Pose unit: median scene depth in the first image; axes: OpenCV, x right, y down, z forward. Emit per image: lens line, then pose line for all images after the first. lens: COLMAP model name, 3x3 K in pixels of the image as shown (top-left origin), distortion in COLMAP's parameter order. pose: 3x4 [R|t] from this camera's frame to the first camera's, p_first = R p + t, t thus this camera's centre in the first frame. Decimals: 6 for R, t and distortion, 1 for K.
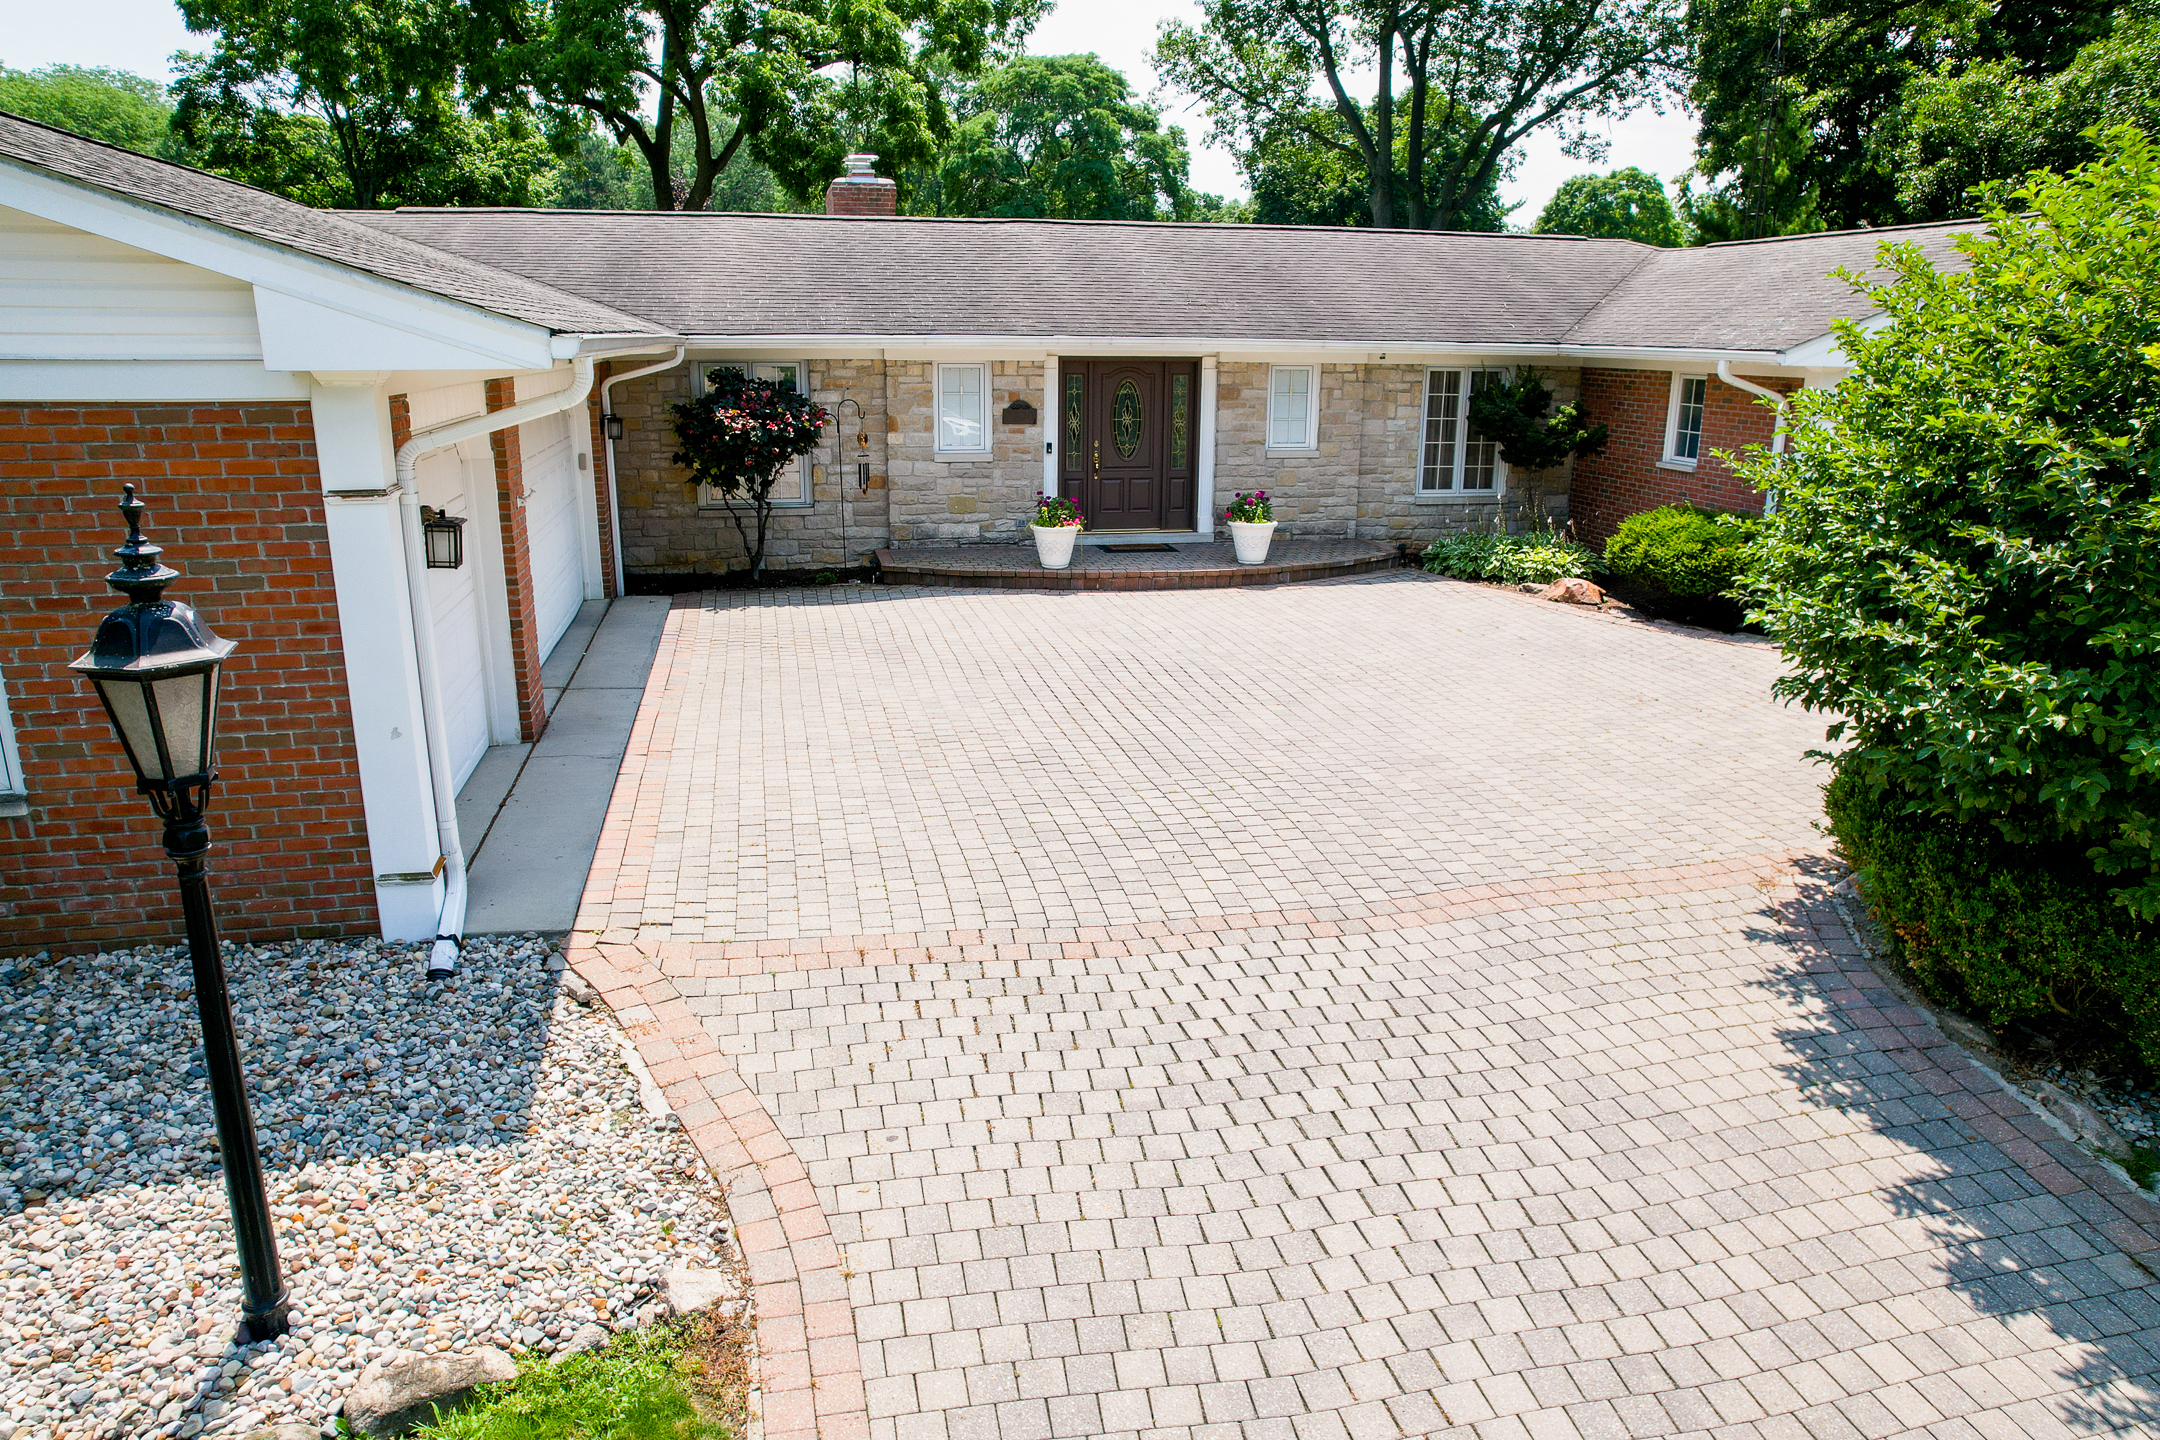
lens RADIAL K [[1400.7, 0, 1080.0], [0, 1400.7, 720.0], [0, 0, 1]] dist [-0.080191, 0.080334]
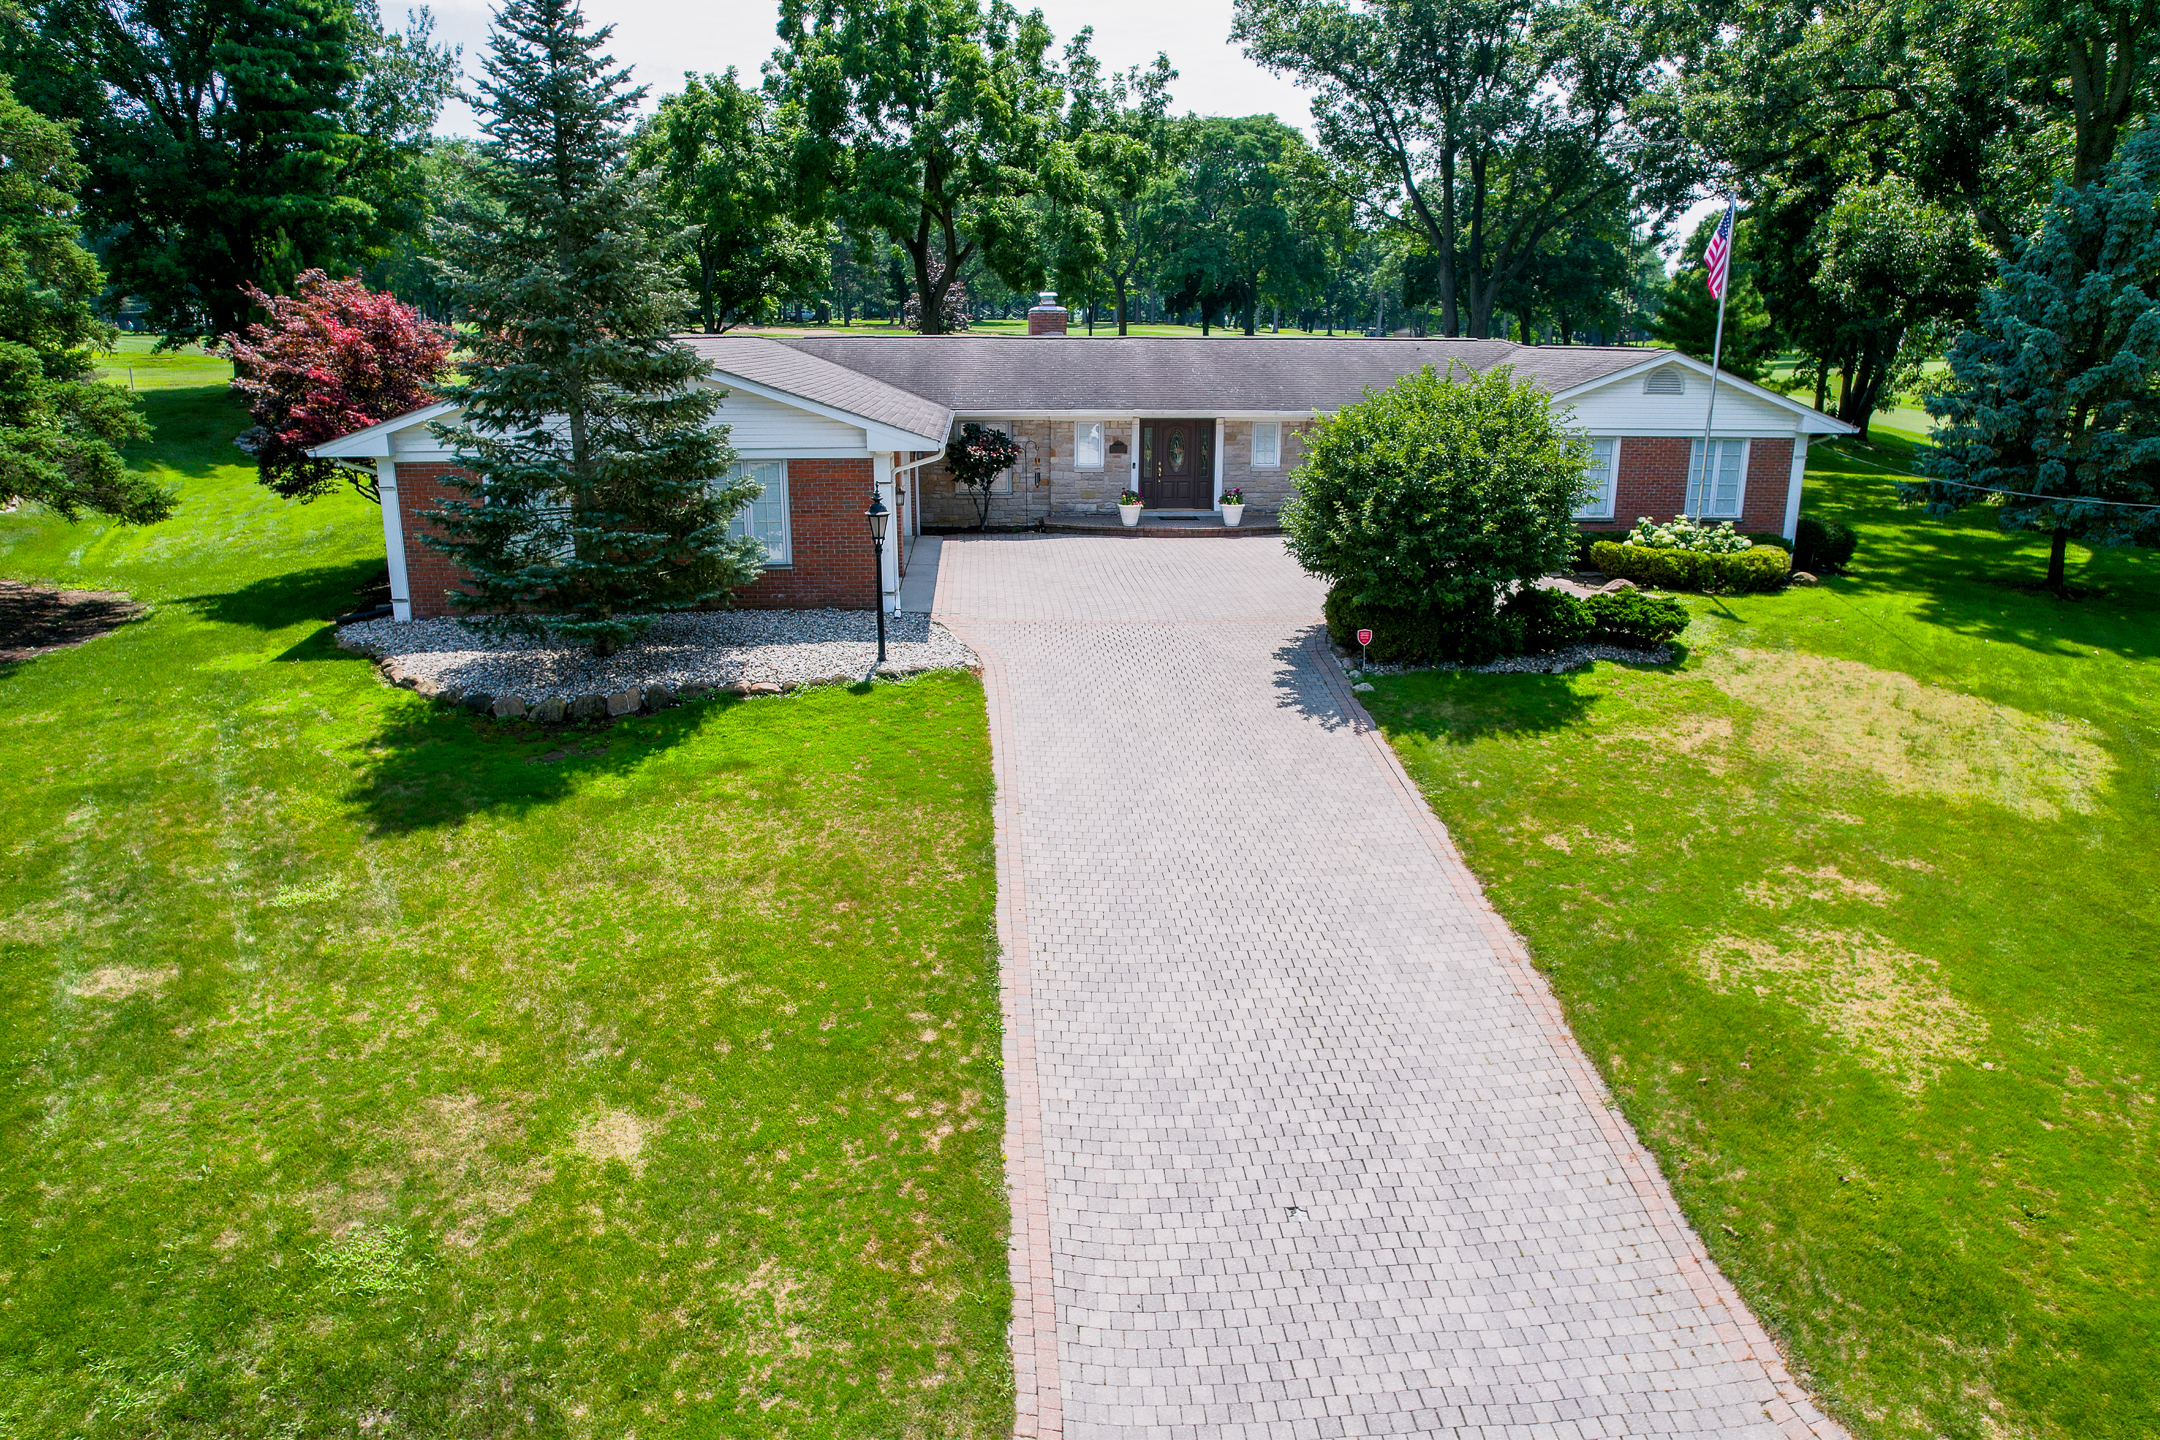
lens RADIAL K [[1388.3, 0, 1080.0], [0, 1388.3, 720.0], [0, 0, 1]] dist [-0.068418, 0.061144]
pose [[0.988807, 0.035741, -0.144855, 0.198280], [-0.035697, 0.999358, 0.002906, 0.157248], [0.144866, 0.002297, 0.989449, -0.924695]]
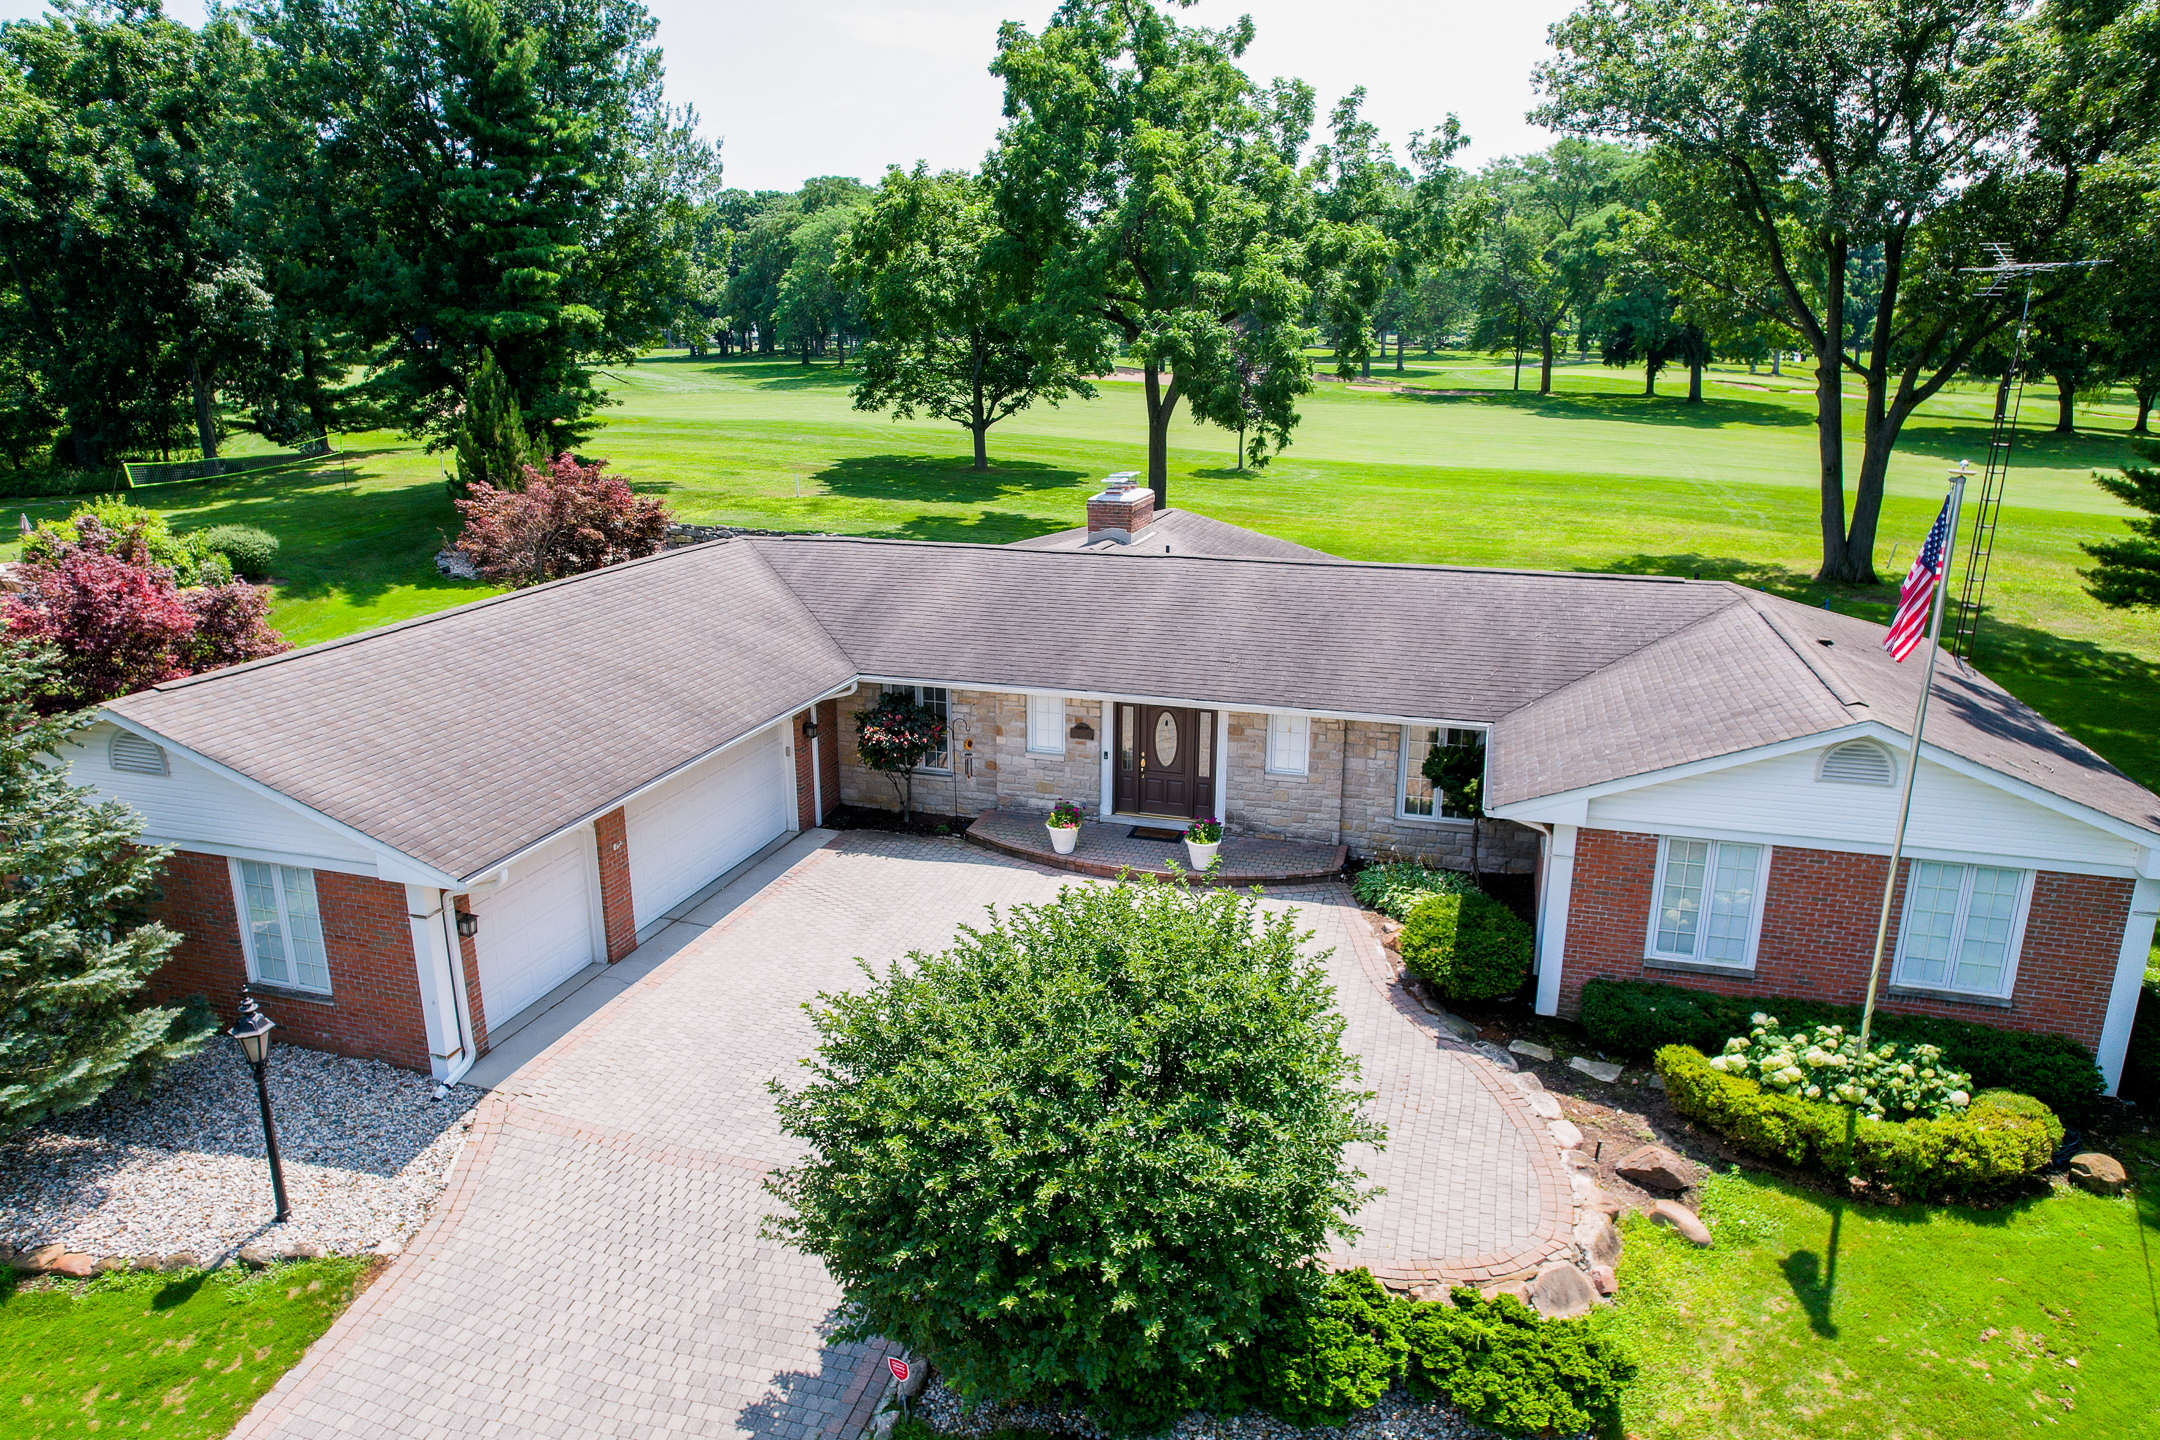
lens RADIAL K [[1388.3, 0, 1080.0], [0, 1388.3, 720.0], [0, 0, 1]] dist [-0.068418, 0.061144]
pose [[0.871616, 0.126697, -0.473533, 0.631371], [-0.127147, 0.991392, 0.031218, -0.277936], [0.473413, 0.032999, 0.880223, -0.256727]]
